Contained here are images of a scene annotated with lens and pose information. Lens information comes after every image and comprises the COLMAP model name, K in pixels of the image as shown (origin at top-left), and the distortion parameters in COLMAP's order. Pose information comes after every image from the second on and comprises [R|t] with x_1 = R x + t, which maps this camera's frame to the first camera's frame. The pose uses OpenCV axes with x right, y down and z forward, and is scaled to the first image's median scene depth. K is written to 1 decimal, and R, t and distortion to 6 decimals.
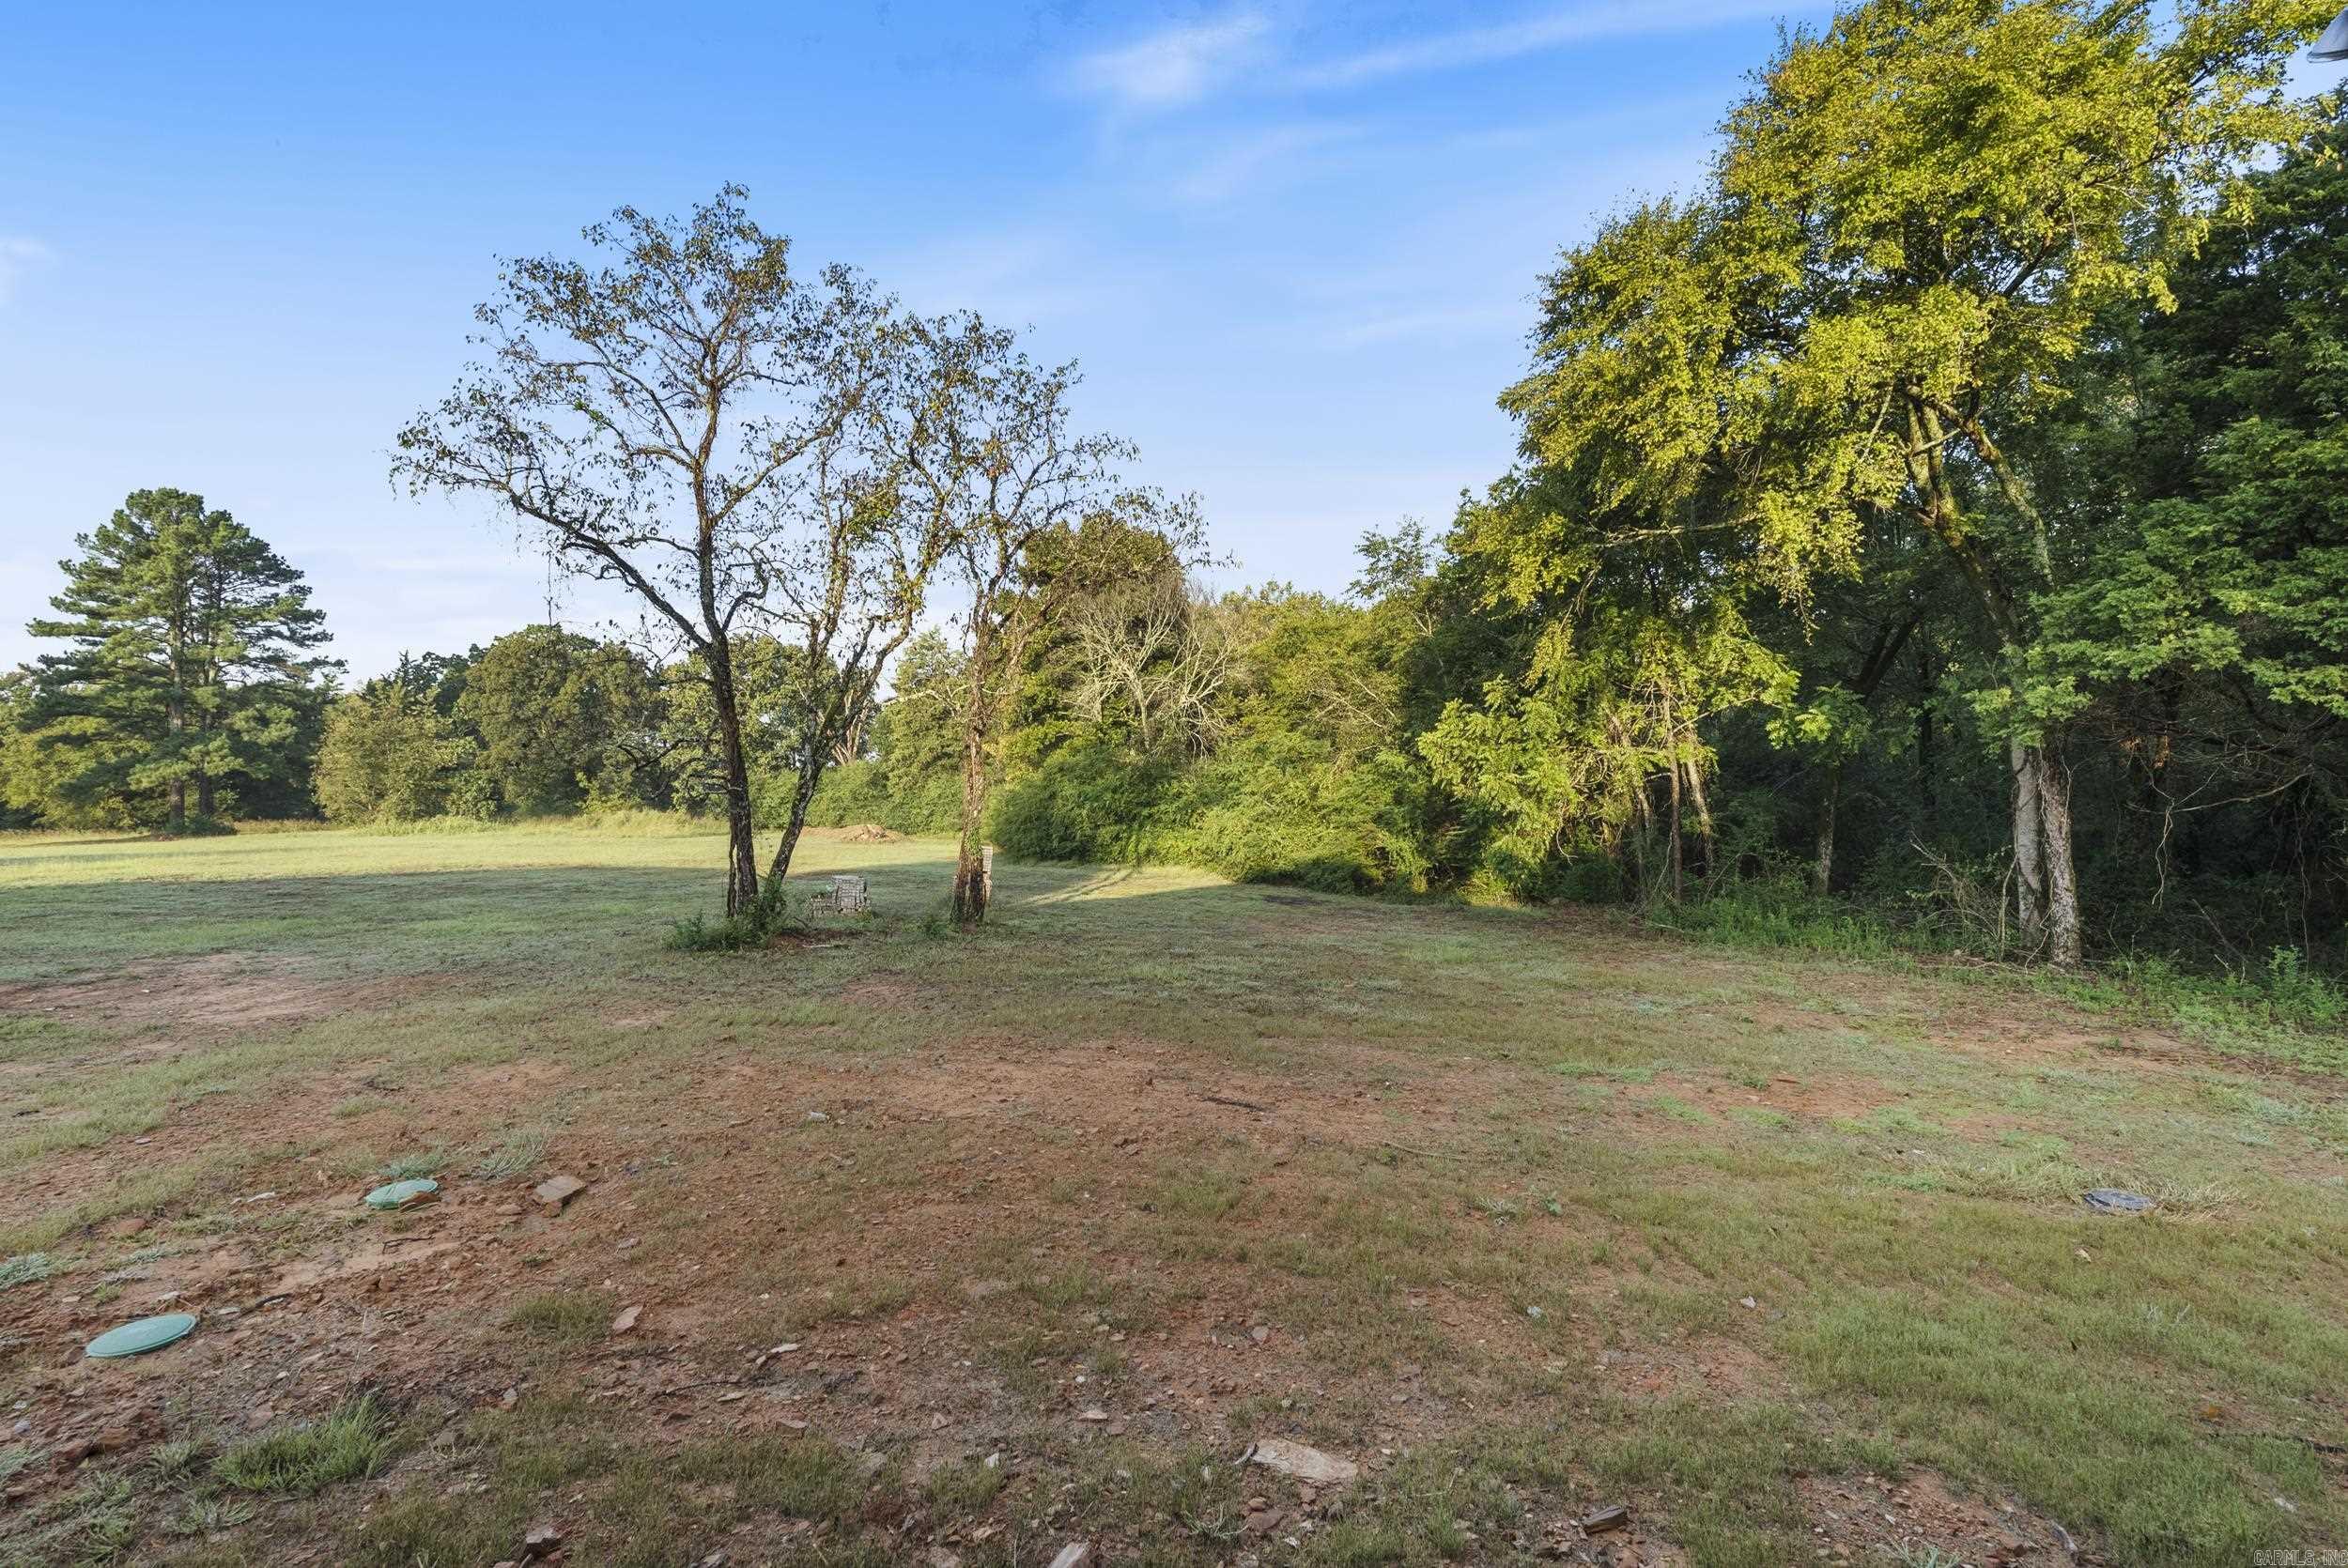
lens RADIAL K [[1030.6, 0, 1174.0], [0, 1030.6, 784.0], [0, 0, 1]] dist [-0.004882, 0.000020]
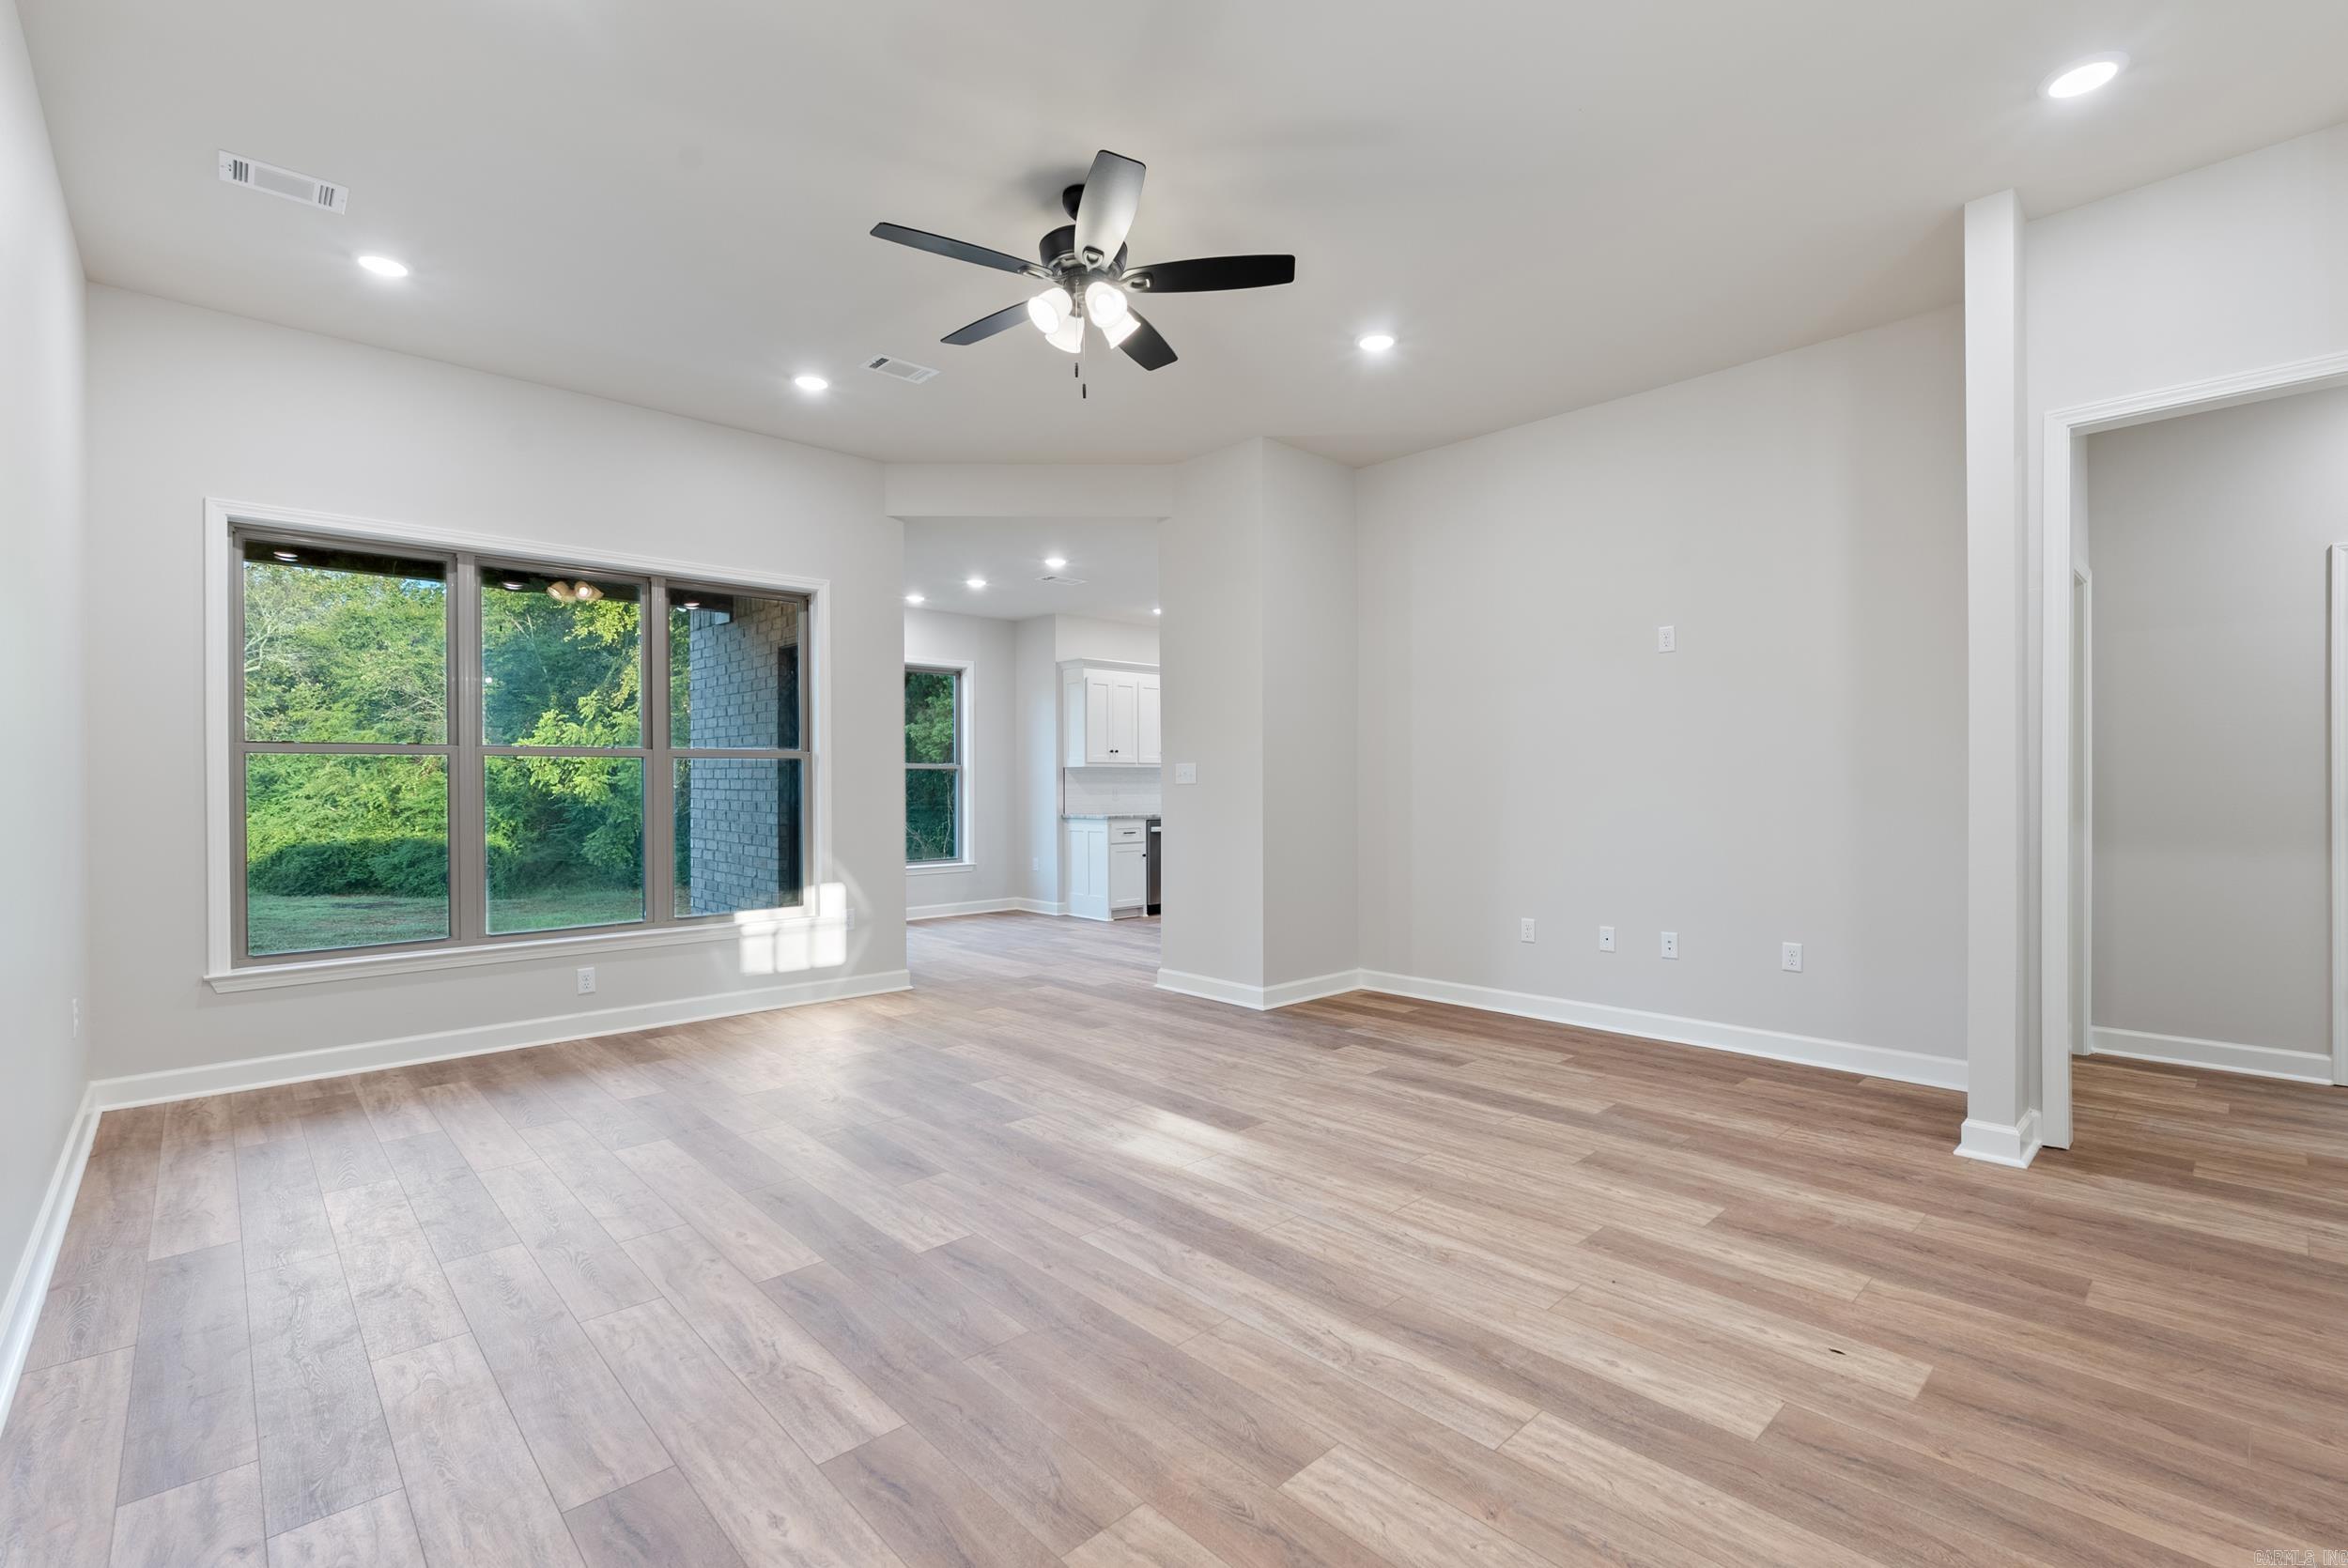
lens RADIAL K [[1034.8, 0, 1180.9], [0, 1034.8, 777.4], [0, 0, 1]] dist [-0.005334, -0.000109]
pose [[0.701178, 0.005160, 0.712967, -0.058482], [0.003369, 0.999939, -0.010549, 0.007718], [-0.712978, 0.009799, 0.701118, -0.322093]]
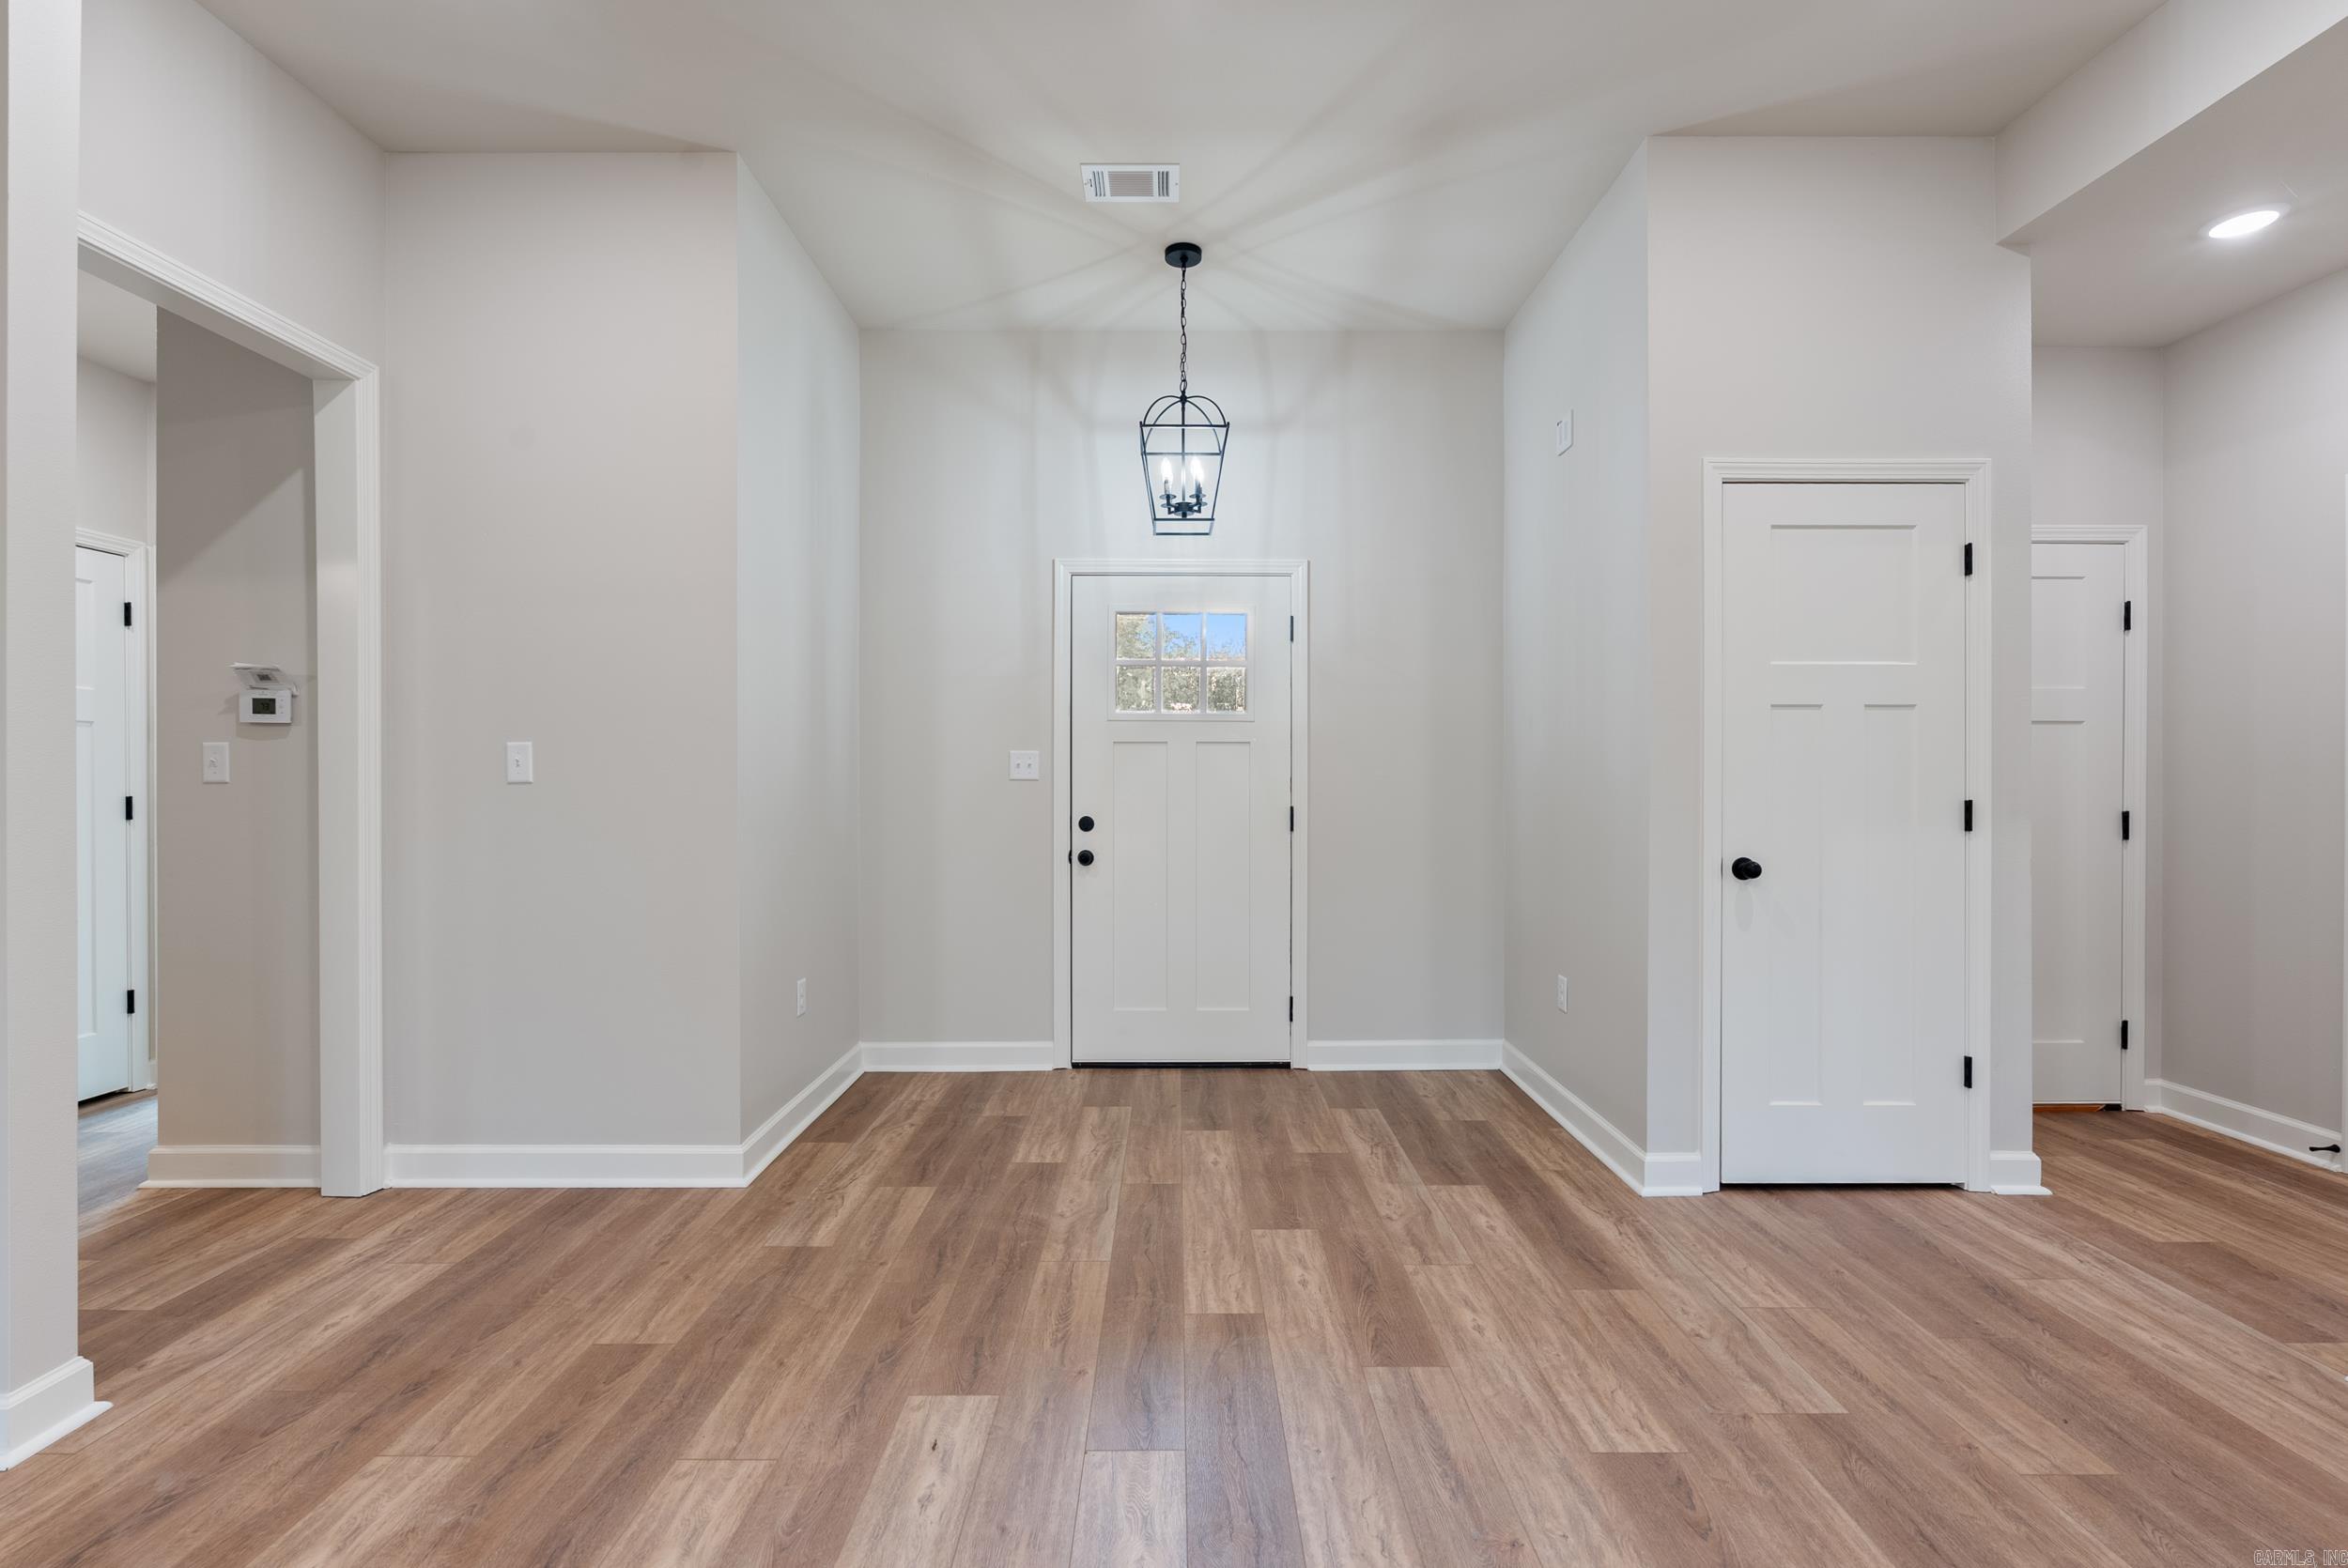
lens RADIAL K [[1029.4, 0, 1174.0], [0, 1029.4, 784.0], [0, 0, 1]] dist [-0.002956, -0.000480]
pose [[-0.999286, 0.002397, -0.037704, 0.042261], [0.002233, 0.999988, 0.004378, 0.007242], [0.037714, 0.004291, -0.999279, -0.209279]]
